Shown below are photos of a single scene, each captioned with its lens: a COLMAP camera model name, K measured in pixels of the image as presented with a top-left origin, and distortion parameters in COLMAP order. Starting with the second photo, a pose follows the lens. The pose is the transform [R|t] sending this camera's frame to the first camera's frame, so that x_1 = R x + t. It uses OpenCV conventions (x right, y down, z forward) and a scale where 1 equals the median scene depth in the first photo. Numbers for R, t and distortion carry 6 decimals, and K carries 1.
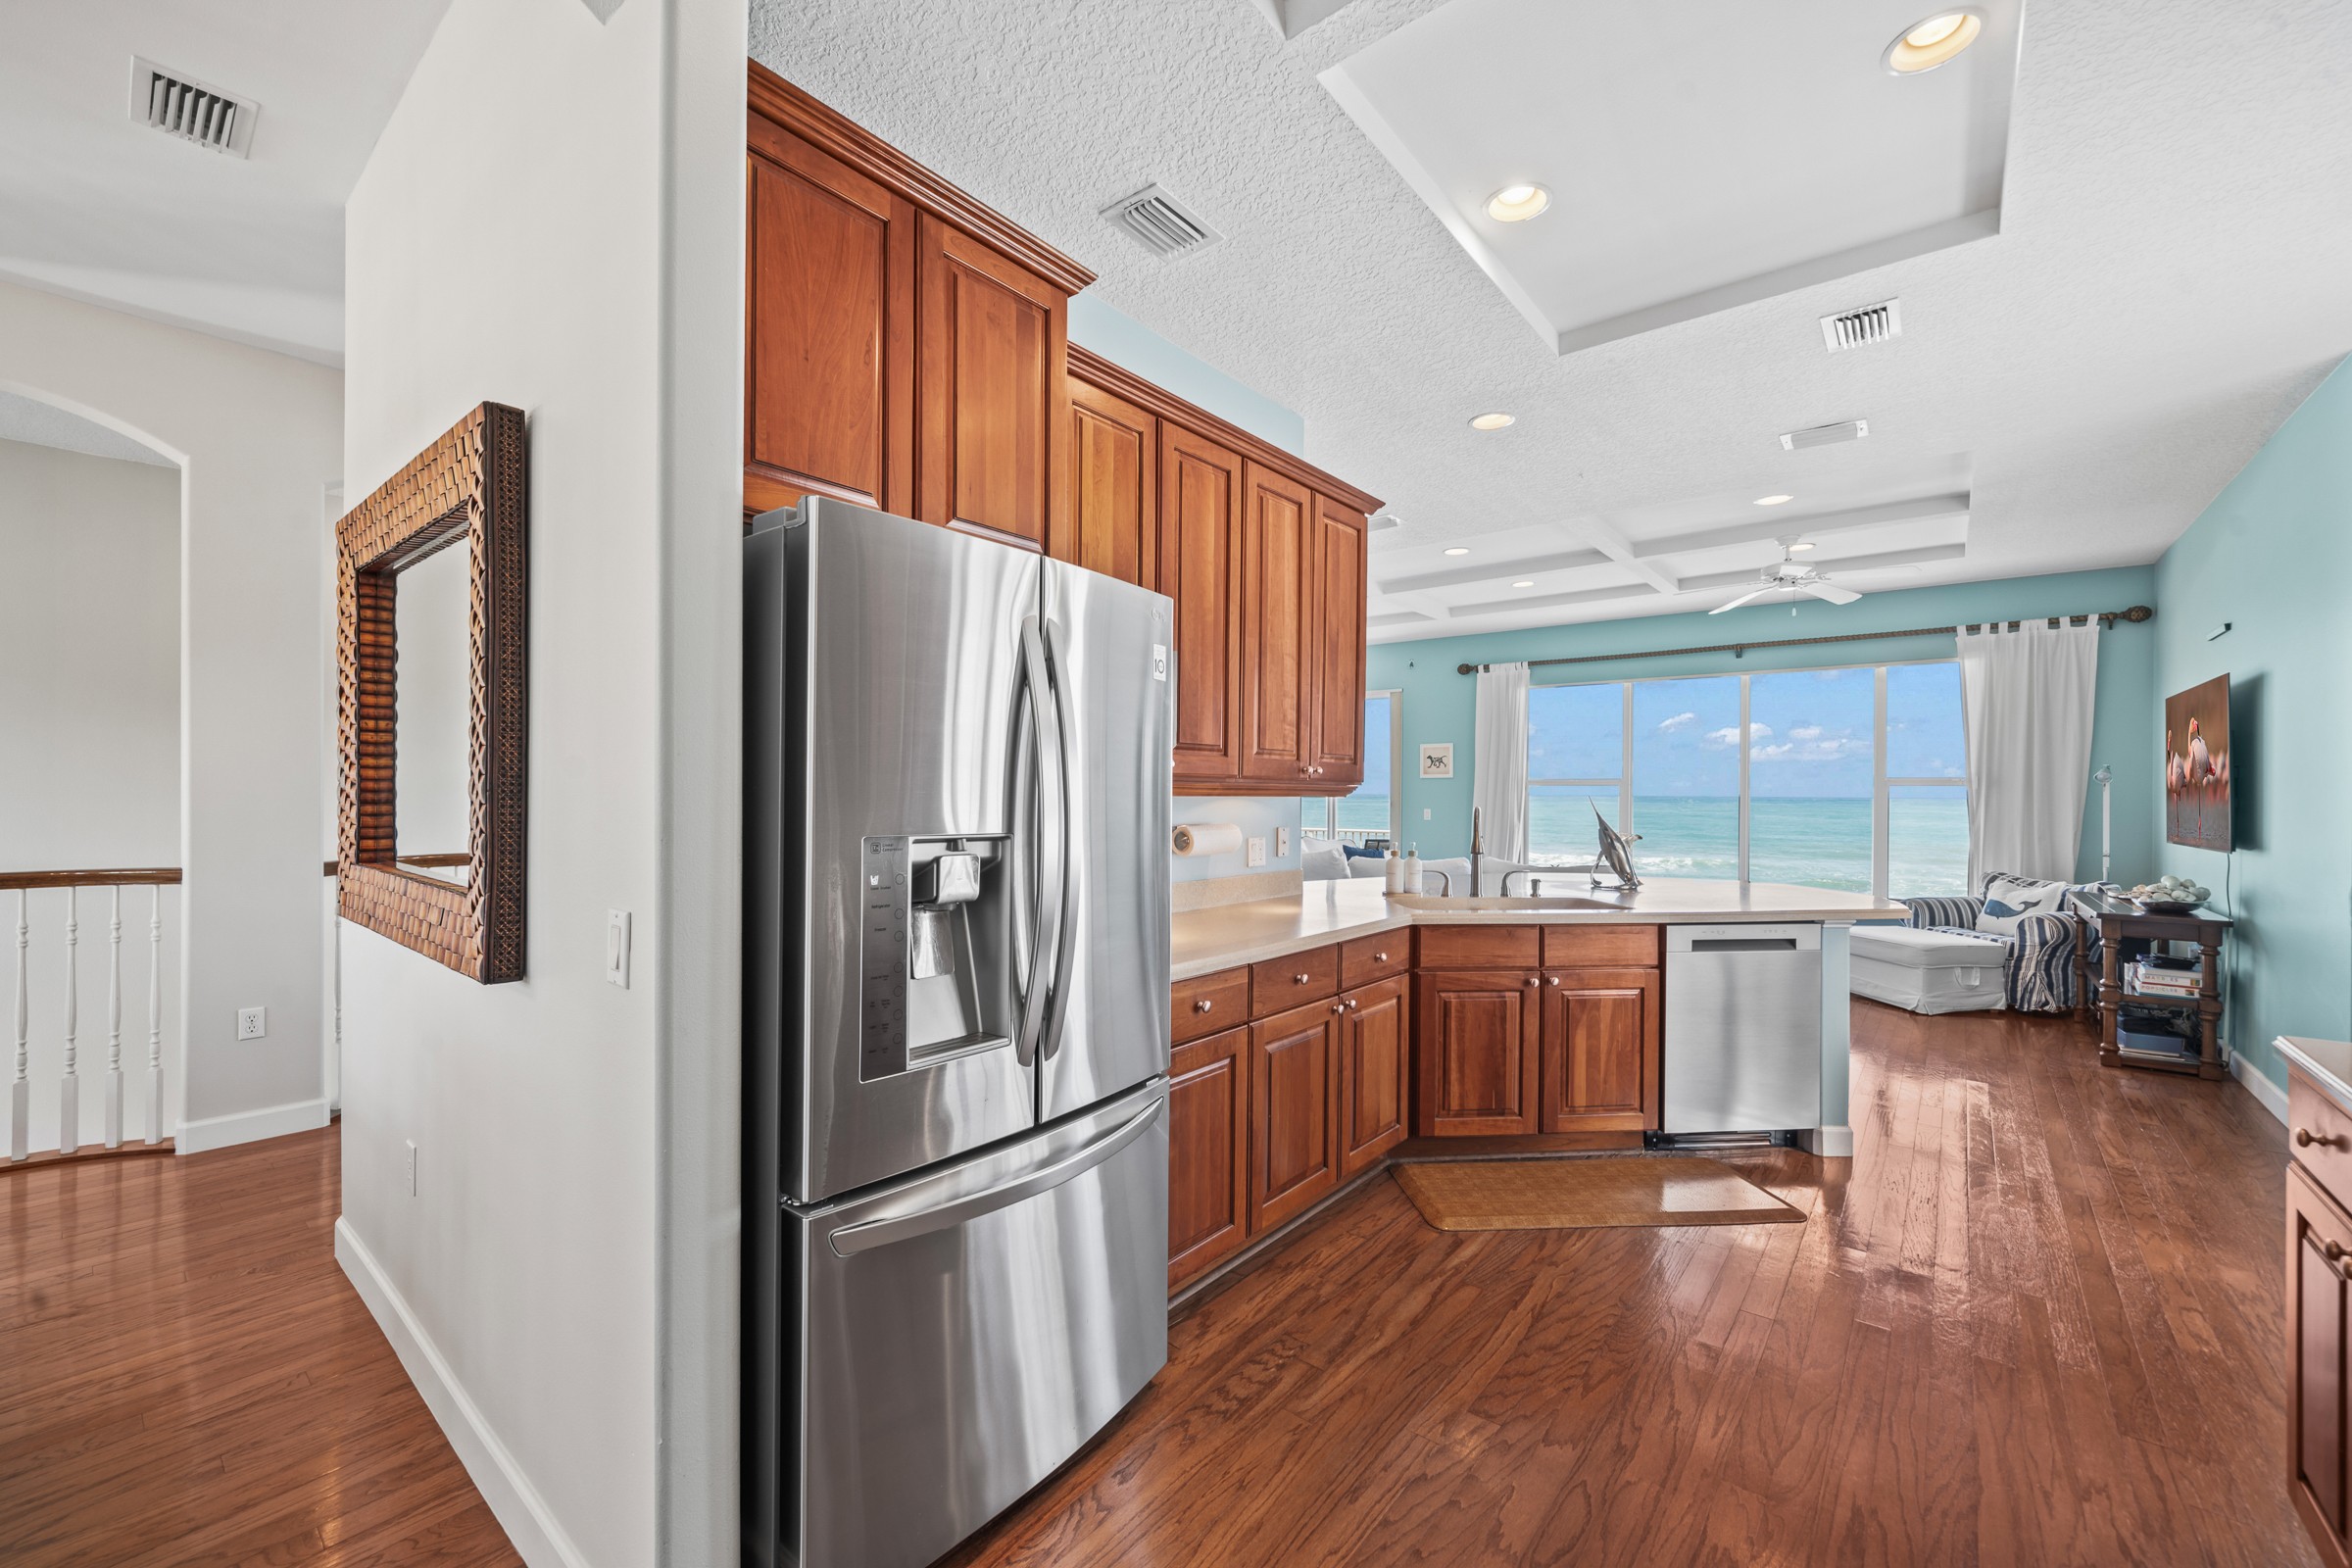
lens RADIAL K [[933.7, 0, 1183.0], [0, 933.7, 793.8], [0, 0, 1]] dist [0.000899, 0.000665]
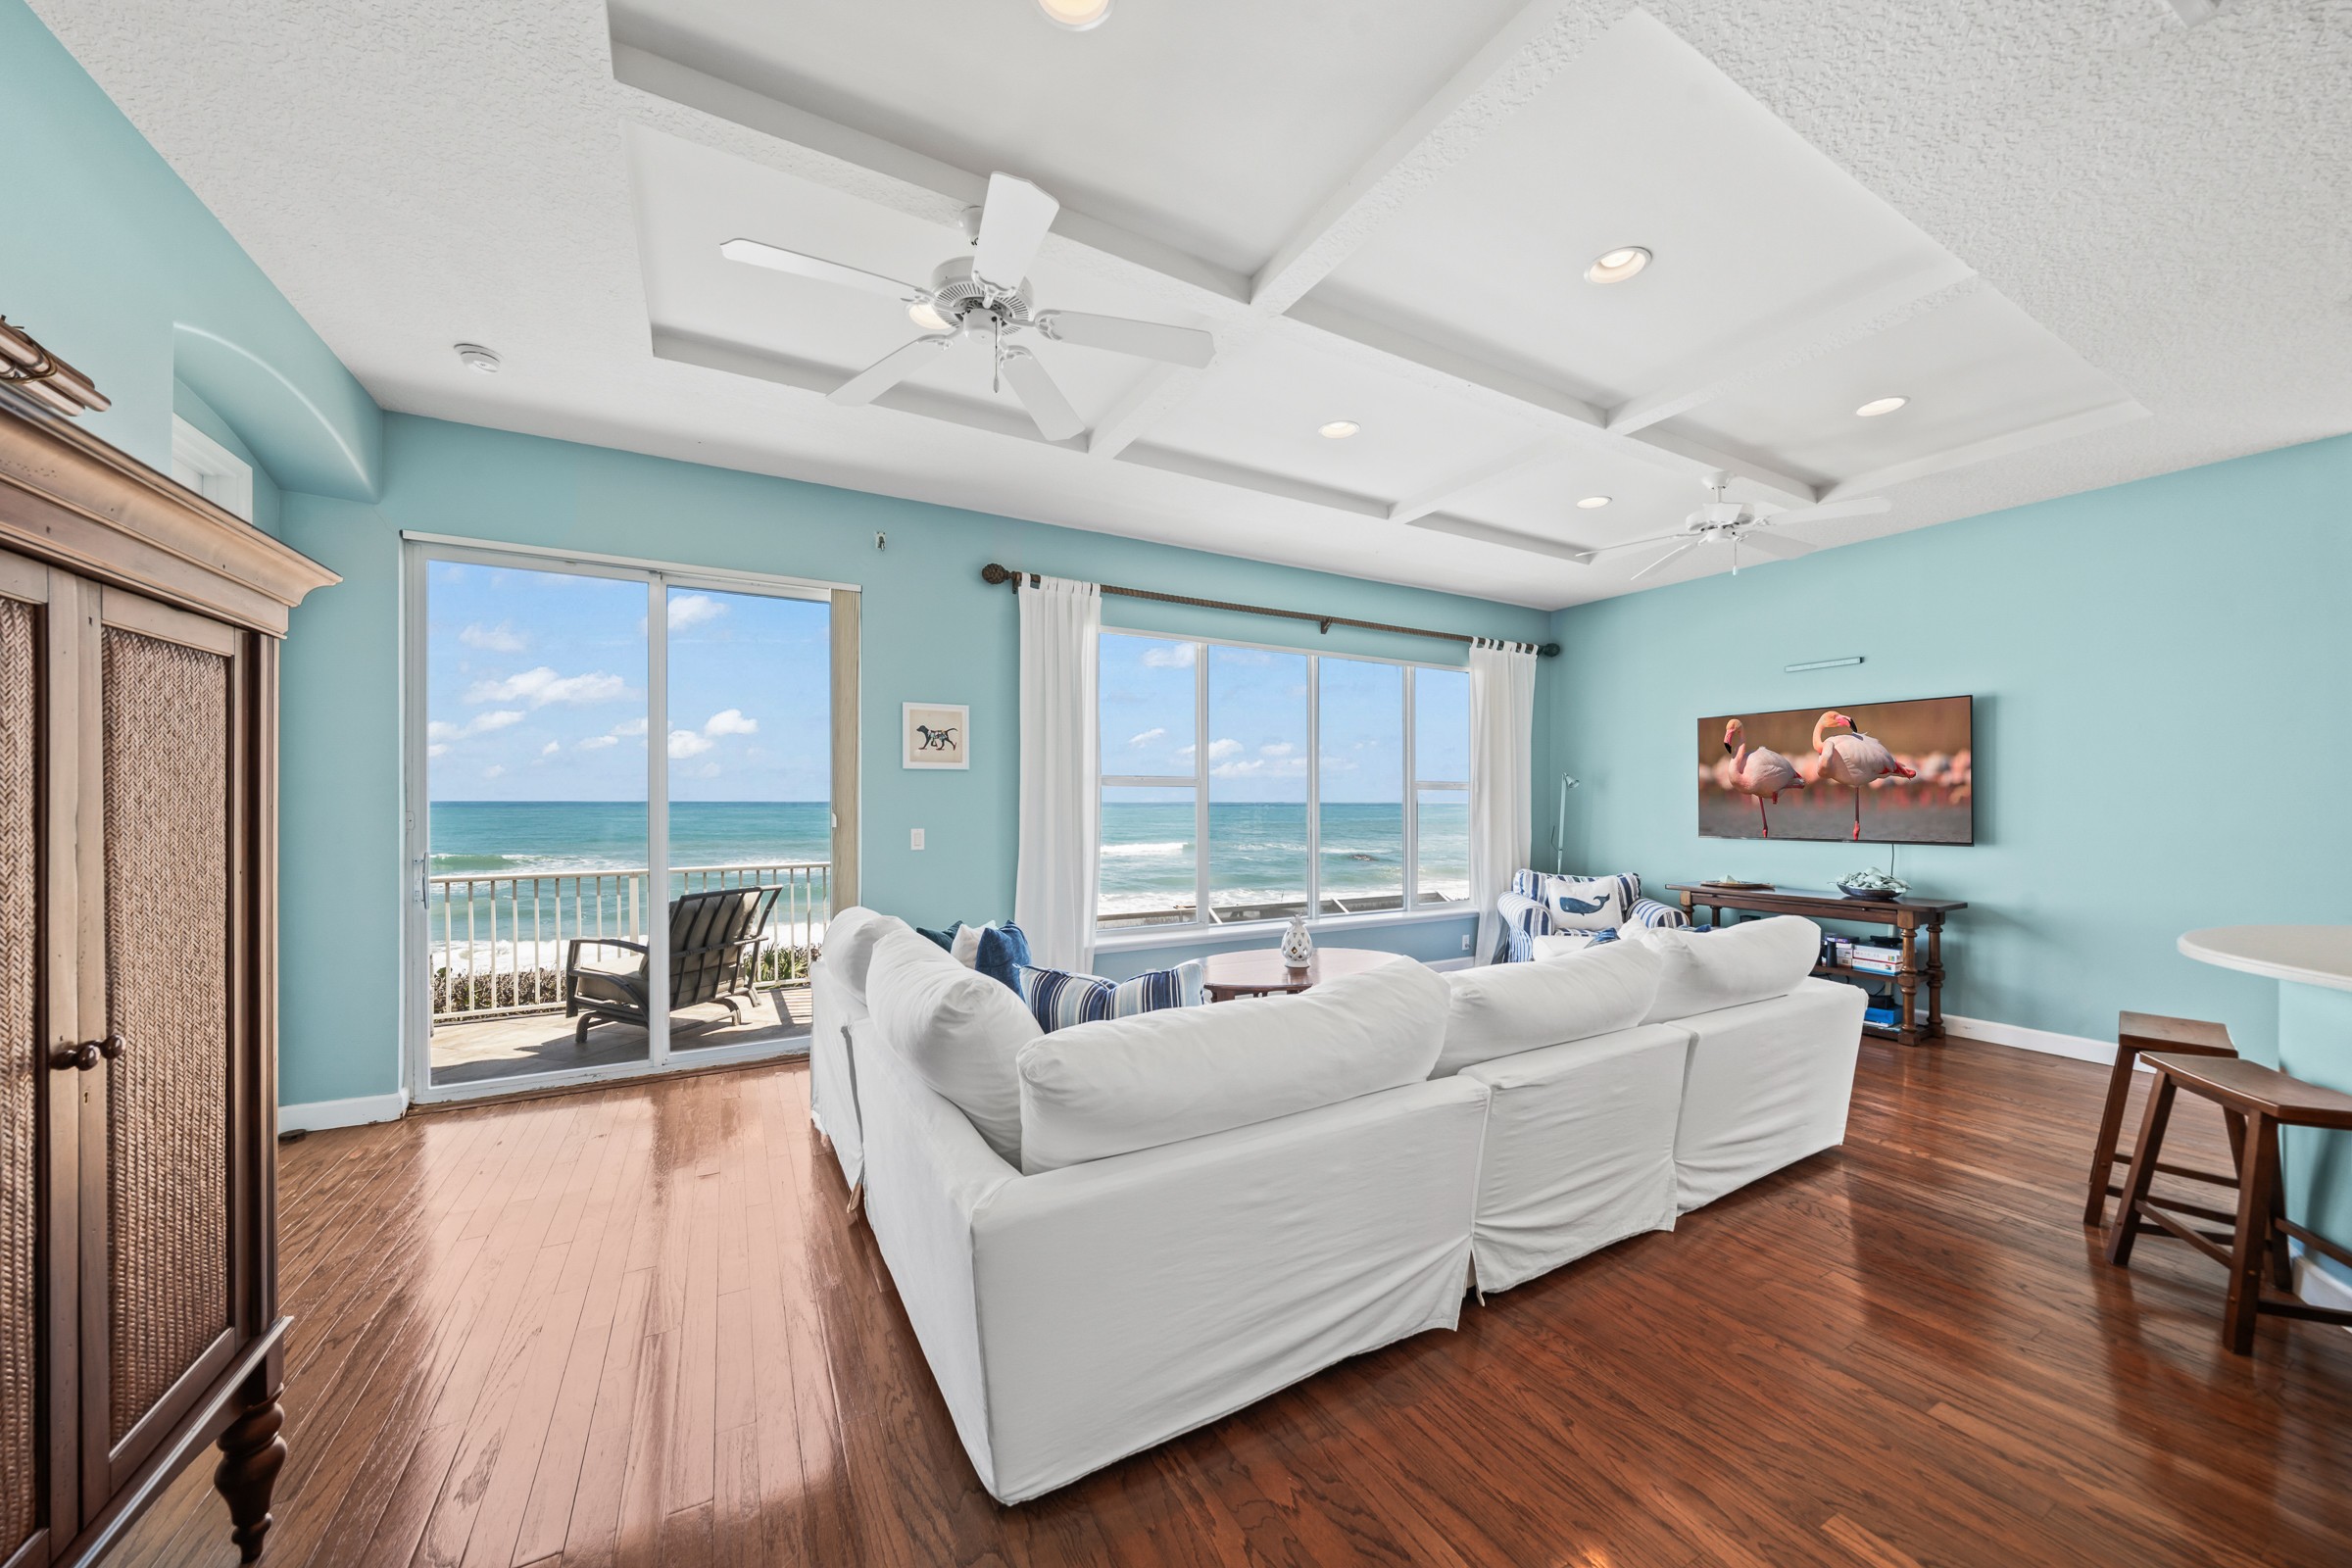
lens RADIAL K [[818.8, 0, 1142.3], [0, 818.8, 804.9], [0, 0, 1]] dist [-0.004674, 0.000130]
pose [[0.396803, -0.006626, 0.917880, -0.181096], [0.002129, 0.999978, 0.006299, 0.001378], [-0.917901, -0.000545, 0.396808, 1.171704]]
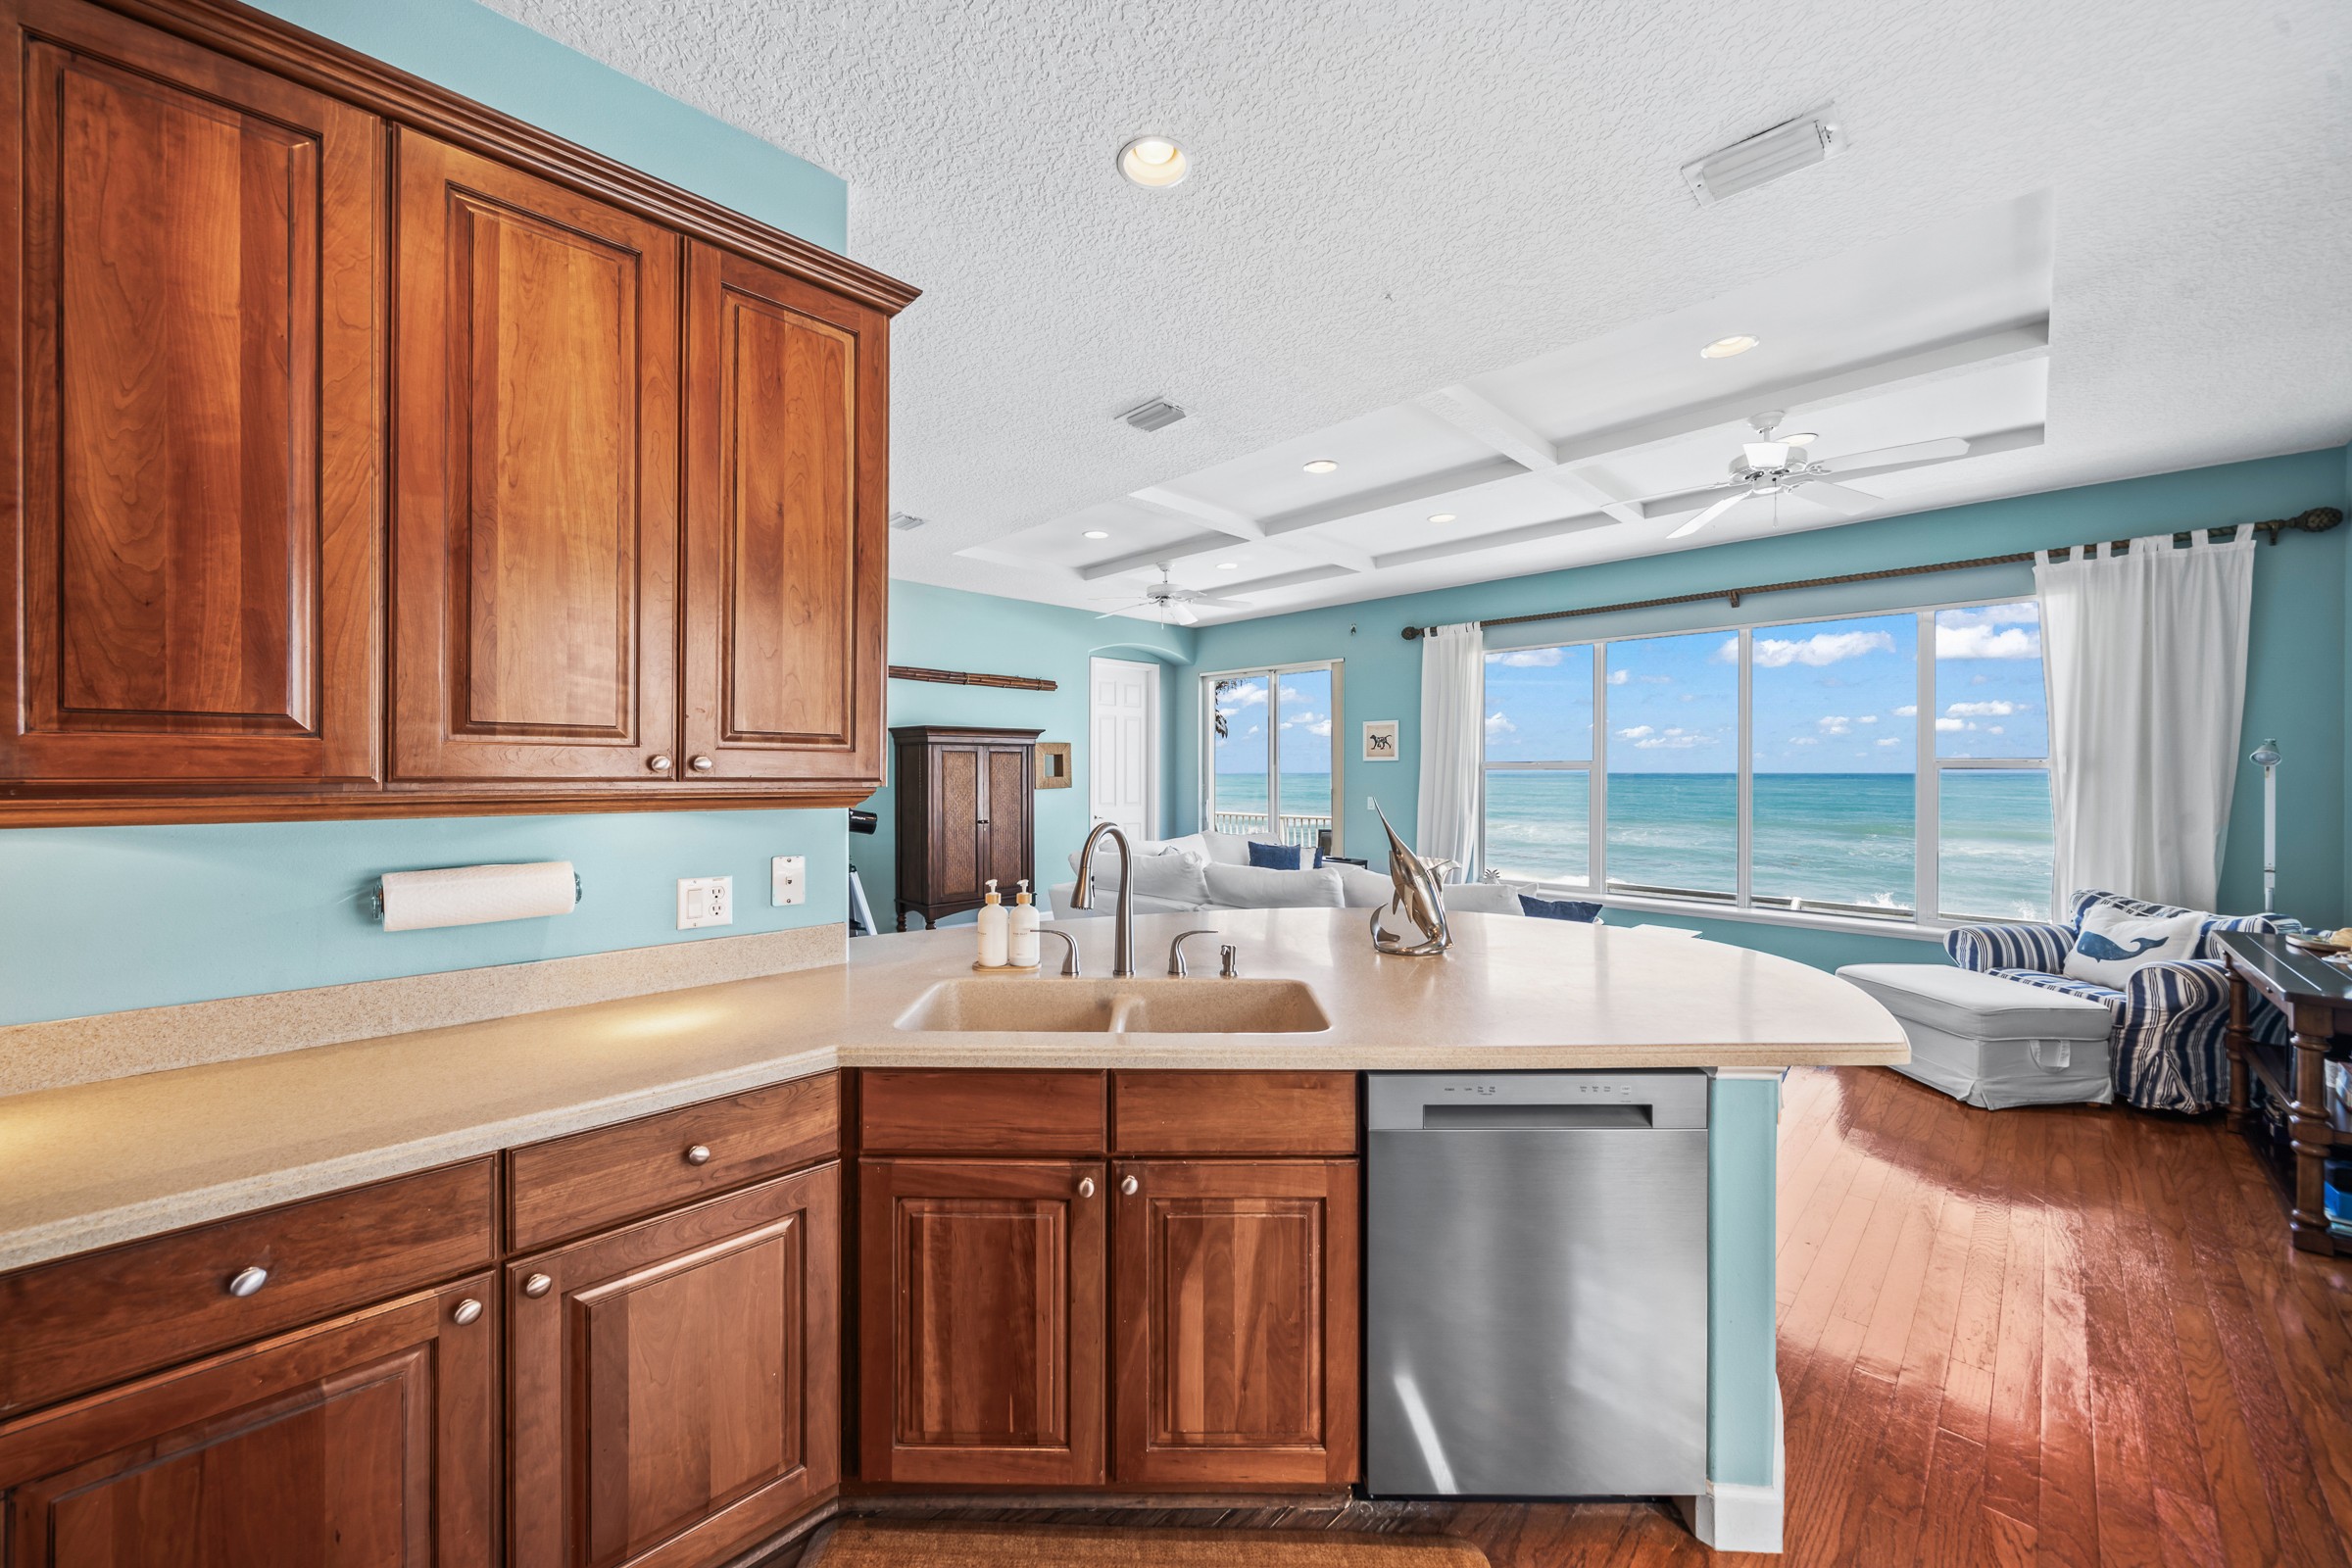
lens RADIAL K [[856.8, 0, 1182.9], [0, 856.8, 774.1], [0, 0, 1]] dist [-0.005117, 0.001170]
pose [[0.995017, -0.004649, -0.099596, 0.277780], [0.004736, 0.999989, 0.000634, -0.010503], [0.099592, -0.001102, 0.995028, 0.324080]]
